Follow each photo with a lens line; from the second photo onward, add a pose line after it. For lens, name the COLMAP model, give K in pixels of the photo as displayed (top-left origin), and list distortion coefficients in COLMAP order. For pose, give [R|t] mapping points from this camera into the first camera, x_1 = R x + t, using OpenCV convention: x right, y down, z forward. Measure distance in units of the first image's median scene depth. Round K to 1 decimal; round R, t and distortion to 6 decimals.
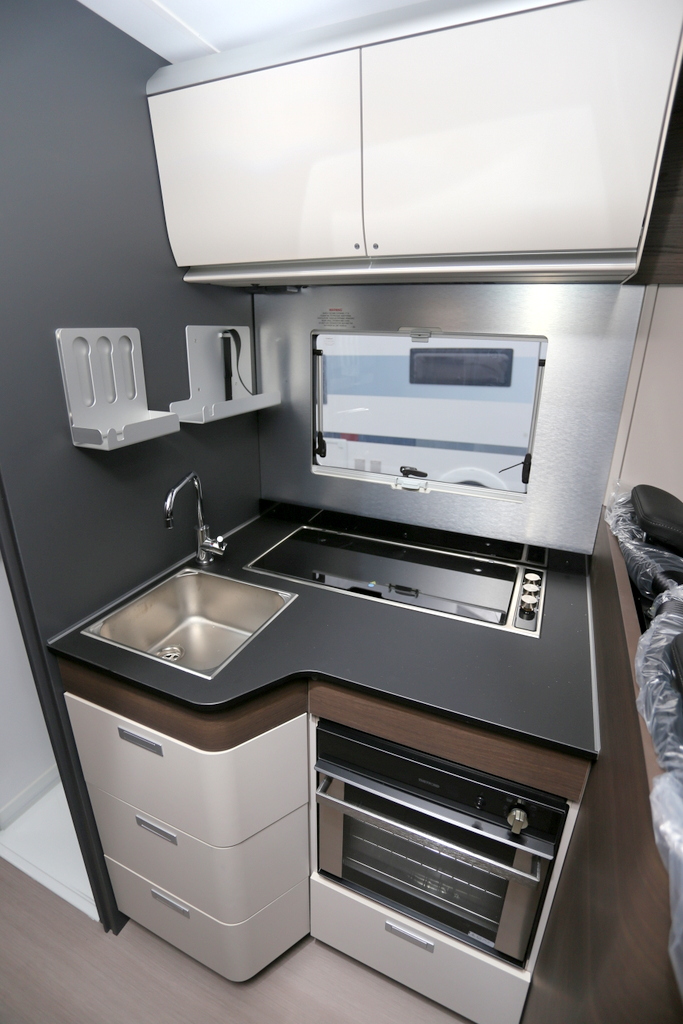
lens RADIAL K [[495.8, 0, 342.8], [0, 495.8, 512.7], [0, 0, 1]] dist [-0.052453, 0.018432]
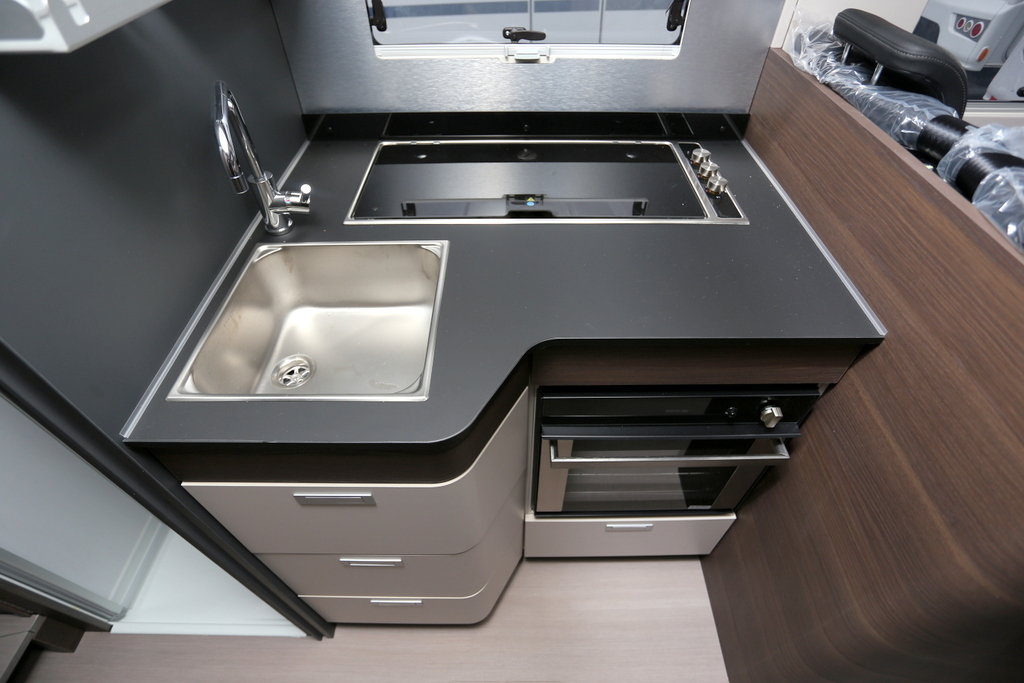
lens RADIAL K [[495.8, 0, 518.7], [0, 495.8, 336.4], [0, 0, 1]] dist [-0.052453, 0.018432]
pose [[0.914941, -0.302168, 0.267540, -0.242776], [0.156581, 0.876747, 0.454749, -0.026553], [-0.371975, -0.374177, 0.849486, 0.310266]]
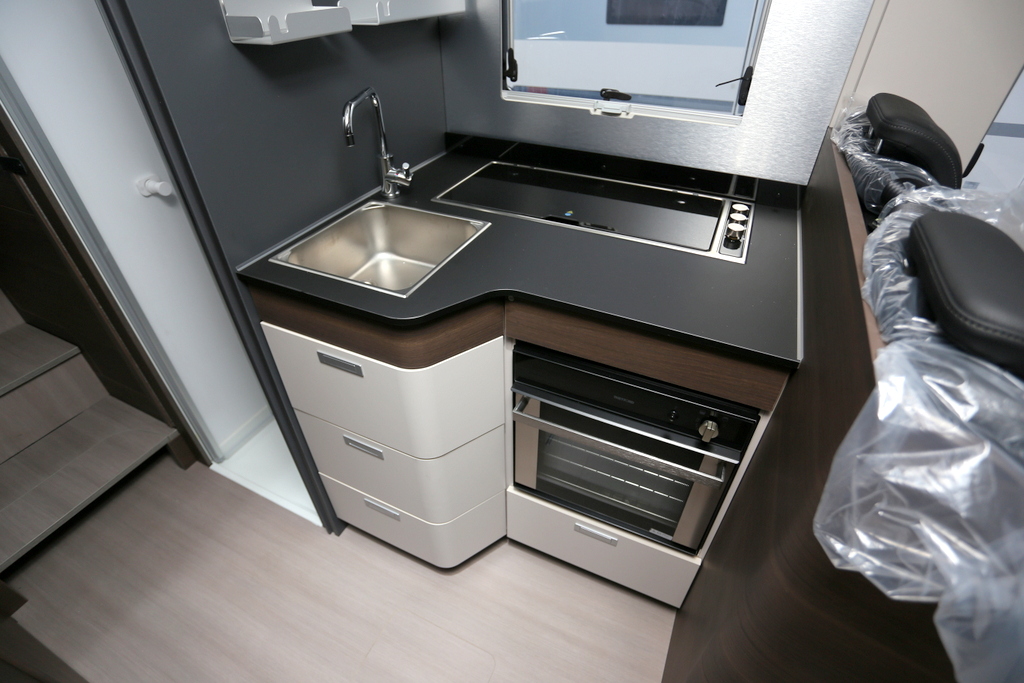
lens RADIAL K [[495.8, 0, 516.7], [0, 495.8, 338.0], [0, 0, 1]] dist [-0.052453, 0.018432]
pose [[0.999721, 0.000846, -0.023618, -0.019165], [0.006139, 0.955763, 0.294074, 0.100076], [0.022822, -0.294137, 0.955491, 0.031169]]
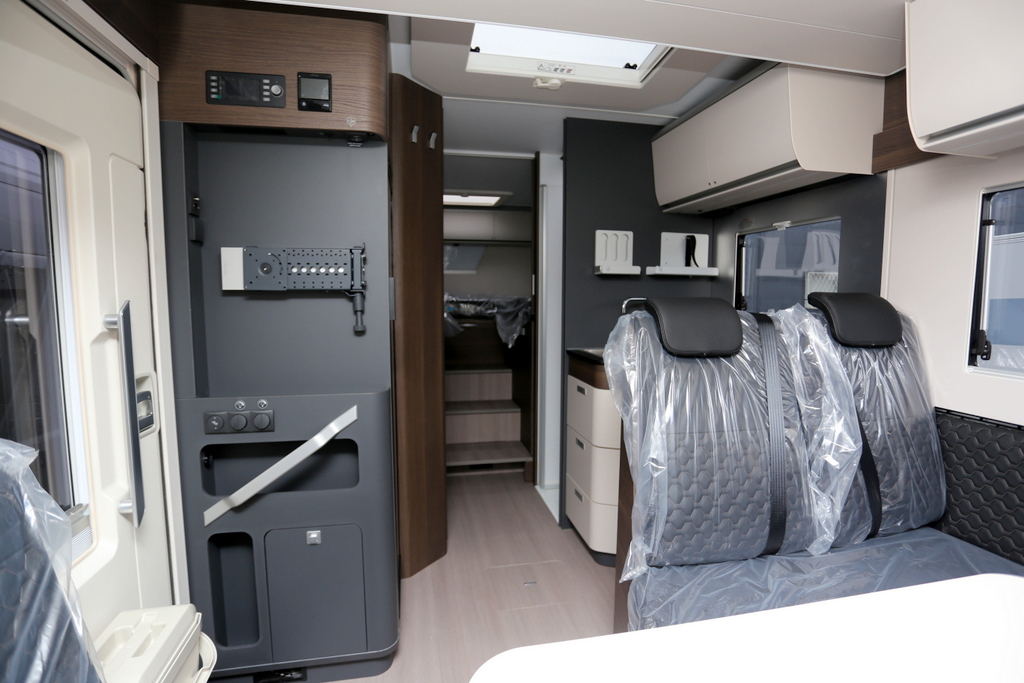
lens RADIAL K [[495.8, 0, 514.4], [0, 495.8, 336.2], [0, 0, 1]] dist [-0.052453, 0.018432]
pose [[0.580207, 0.062317, -0.812081, 1.140104], [-0.286585, 0.948926, -0.131939, 0.542095], [0.762383, 0.309282, 0.568433, -0.590933]]
